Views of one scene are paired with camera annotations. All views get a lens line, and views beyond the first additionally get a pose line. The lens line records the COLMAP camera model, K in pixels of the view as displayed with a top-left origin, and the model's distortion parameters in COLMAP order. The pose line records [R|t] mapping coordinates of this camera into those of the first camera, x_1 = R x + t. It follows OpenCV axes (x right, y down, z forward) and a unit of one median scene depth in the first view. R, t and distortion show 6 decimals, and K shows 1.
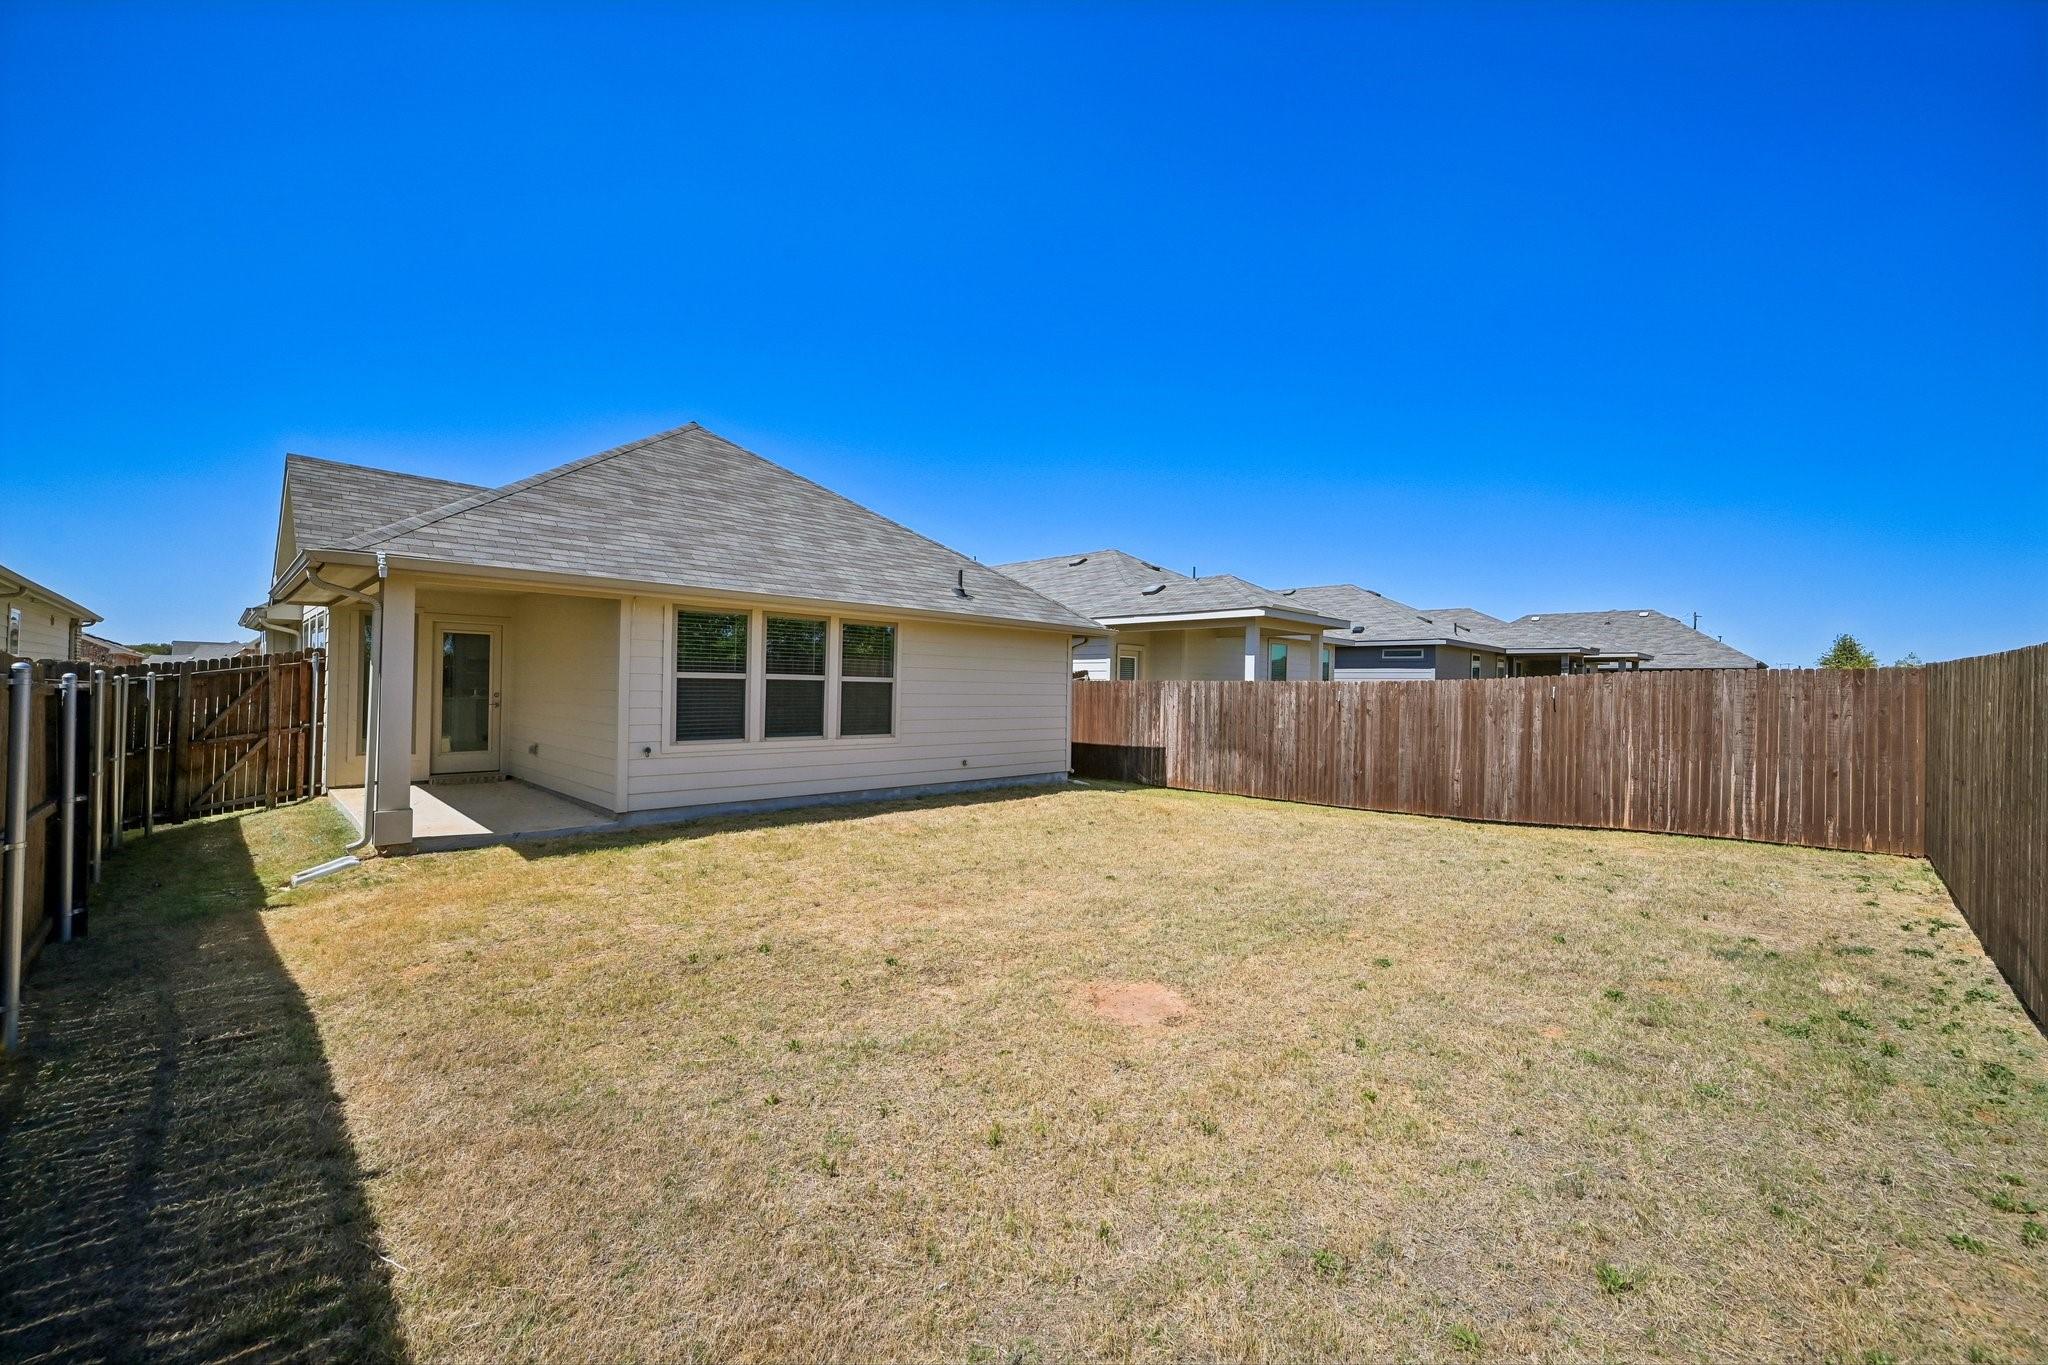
lens RADIAL K [[811.4, 0, 1032.4], [0, 811.4, 686.5], [0, 0, 1]] dist [-0.000024, -0.000145]
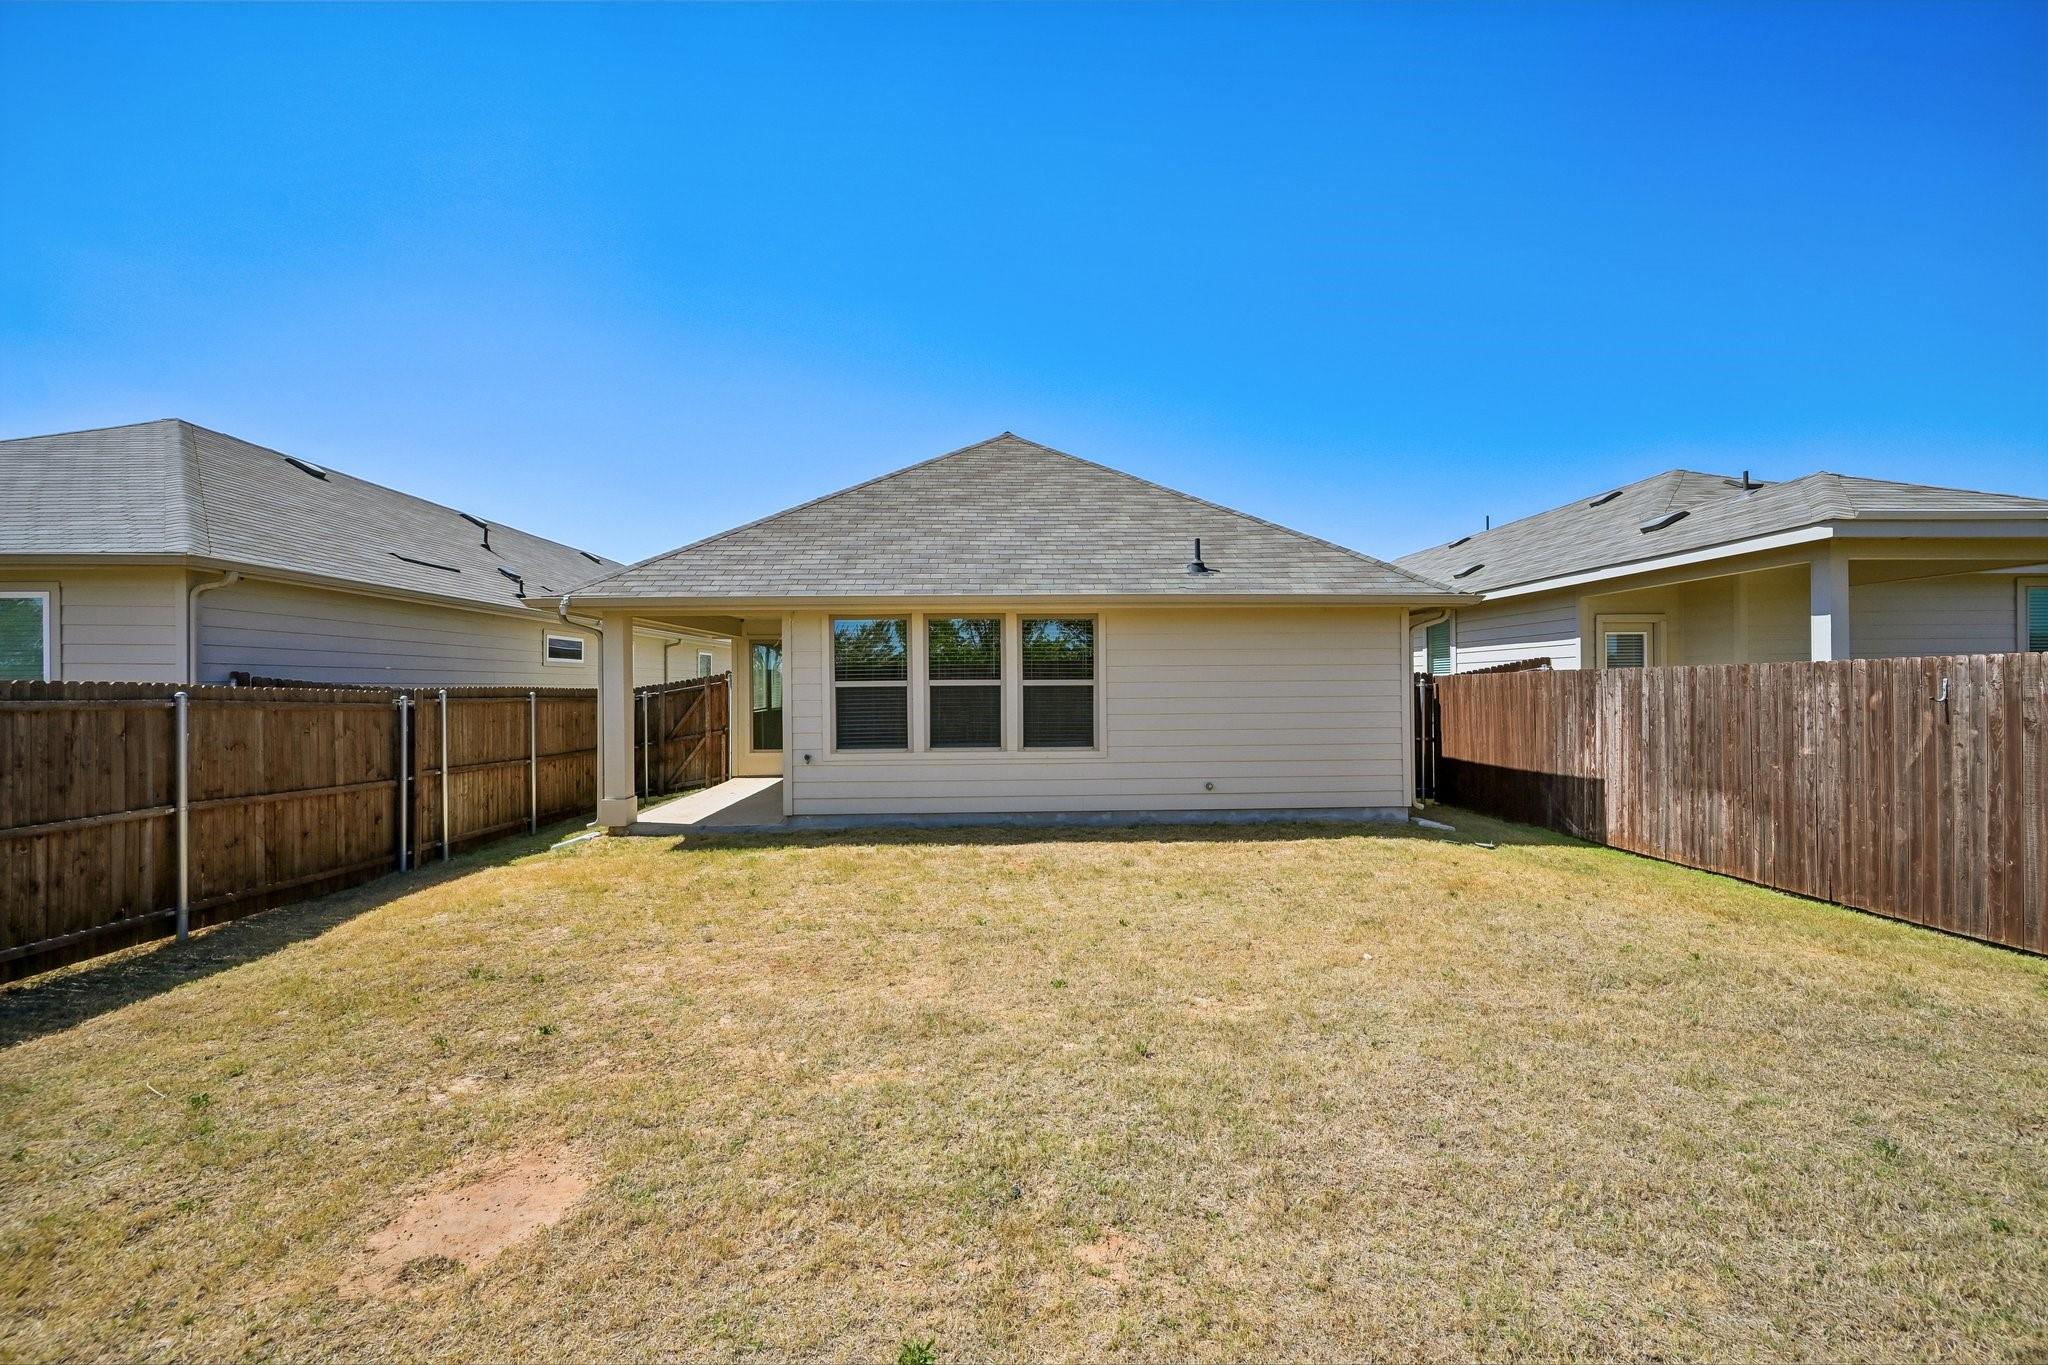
lens RADIAL K [[811.4, 0, 1030.2], [0, 811.4, 681.1], [0, 0, 1]] dist [-0.000024, -0.000145]
pose [[0.721279, -0.029081, -0.692033, 0.302523], [0.022043, 0.999576, -0.019030, 0.004498], [0.692293, -0.001529, 0.721615, 0.296385]]
